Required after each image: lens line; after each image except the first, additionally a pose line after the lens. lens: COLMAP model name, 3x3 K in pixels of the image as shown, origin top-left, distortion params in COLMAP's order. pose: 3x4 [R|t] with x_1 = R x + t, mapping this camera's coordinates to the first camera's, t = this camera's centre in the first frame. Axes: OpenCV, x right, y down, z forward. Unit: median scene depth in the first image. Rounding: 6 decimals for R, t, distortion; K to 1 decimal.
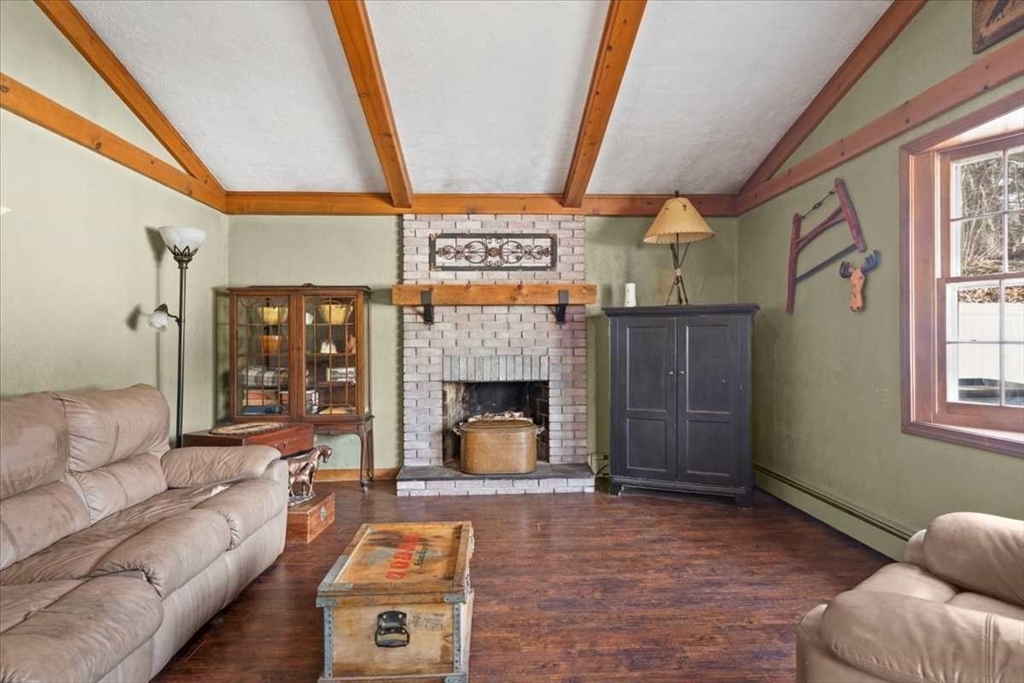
lens RADIAL K [[587.5, 0, 515.0], [0, 587.5, 338.3], [0, 0, 1]] dist [0.004234, 0.005416]
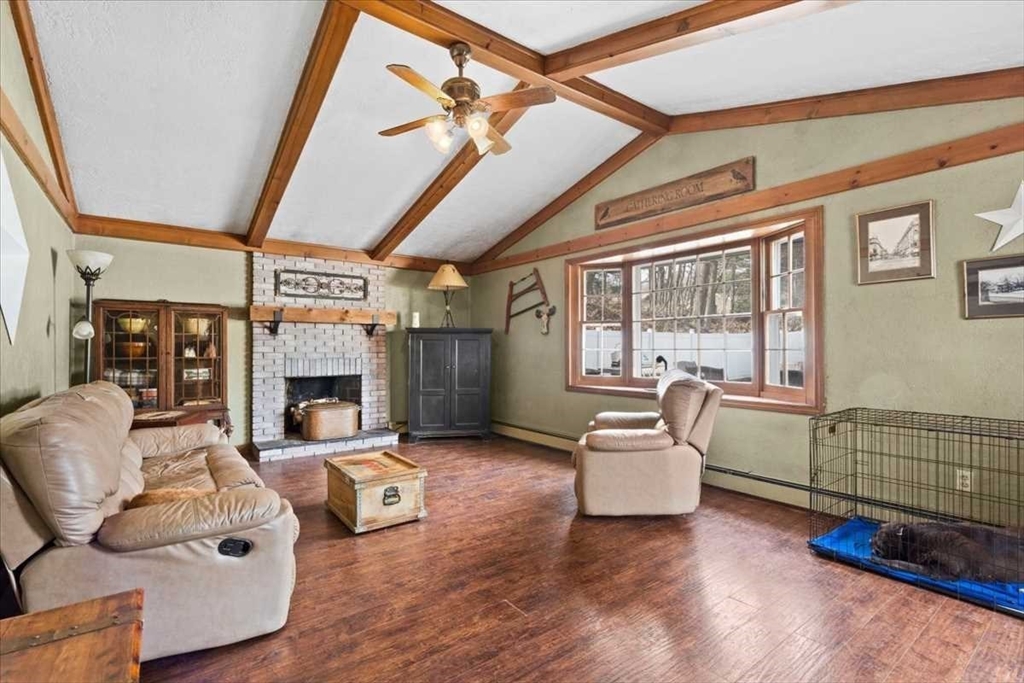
lens RADIAL K [[478.5, 0, 510.7], [0, 478.5, 346.0], [0, 0, 1]] dist [-0.009563, 0.002918]
pose [[0.822918, 0.007729, 0.568107, -0.332056], [-0.006500, 0.999970, -0.004188, 0.001586], [-0.568123, -0.000246, 0.822944, -0.220895]]
